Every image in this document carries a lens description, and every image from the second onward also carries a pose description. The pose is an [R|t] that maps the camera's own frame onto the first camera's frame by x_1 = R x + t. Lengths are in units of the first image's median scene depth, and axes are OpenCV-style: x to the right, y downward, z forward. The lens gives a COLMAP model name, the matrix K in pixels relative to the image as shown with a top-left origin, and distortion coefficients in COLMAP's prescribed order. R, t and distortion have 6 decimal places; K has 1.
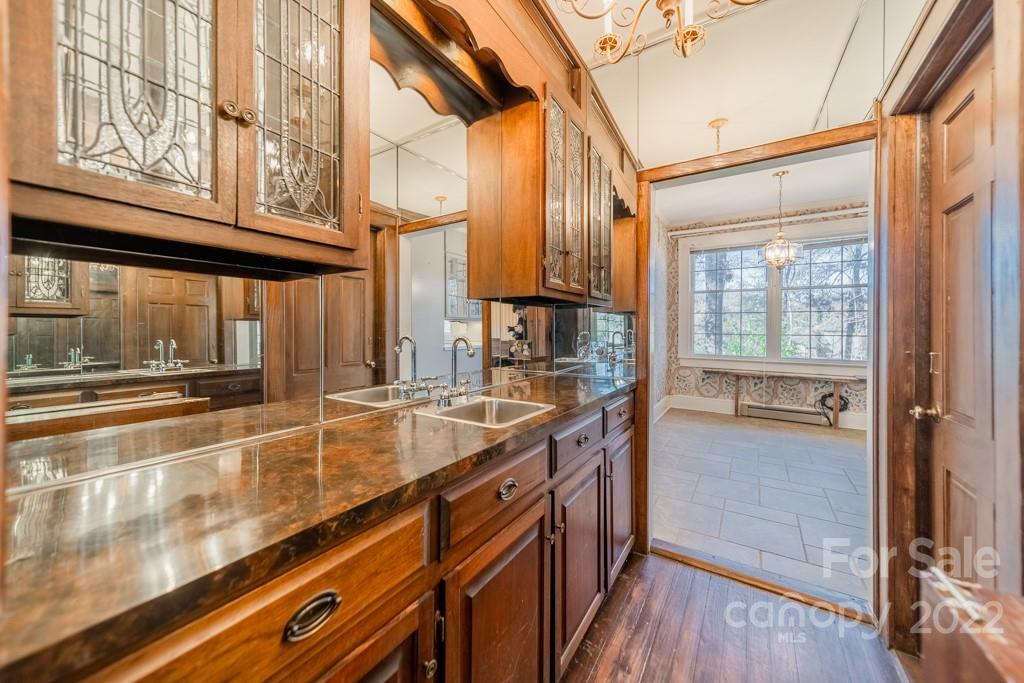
lens RADIAL K [[362.3, 0, 511.5], [0, 362.3, 333.1], [0, 0, 1]] dist [-0.015241, 0.002939]
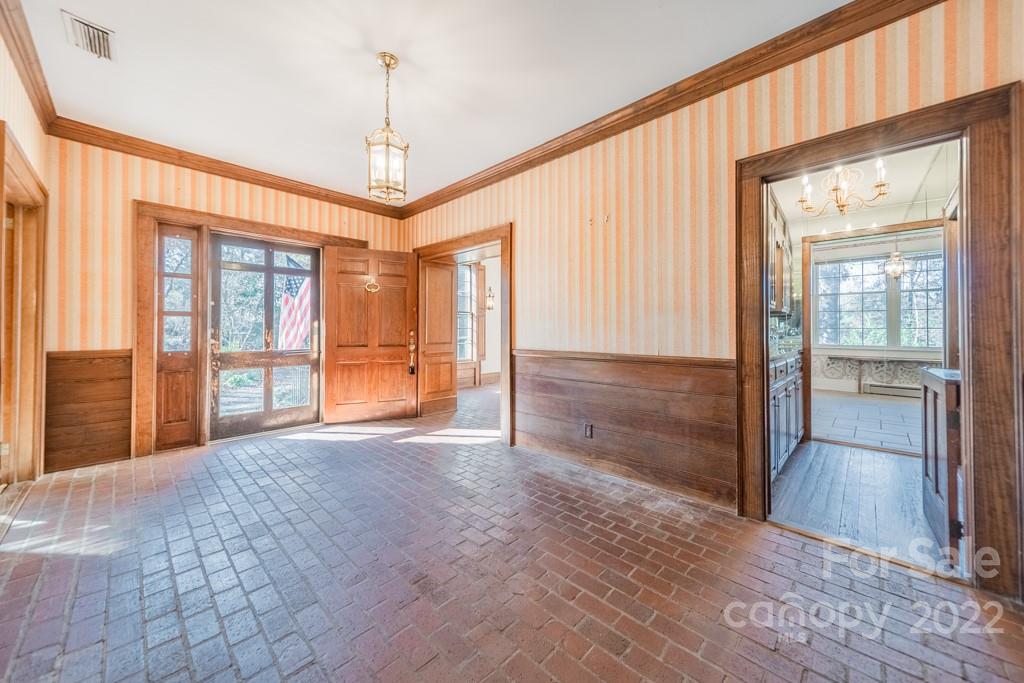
lens RADIAL K [[362.3, 0, 512.8], [0, 362.3, 328.1], [0, 0, 1]] dist [-0.015241, 0.002939]
pose [[0.980849, 0.001122, -0.194767, -0.332118], [-0.004801, 0.999819, -0.018416, 0.031826], [0.194711, 0.018999, 0.980677, -0.484504]]
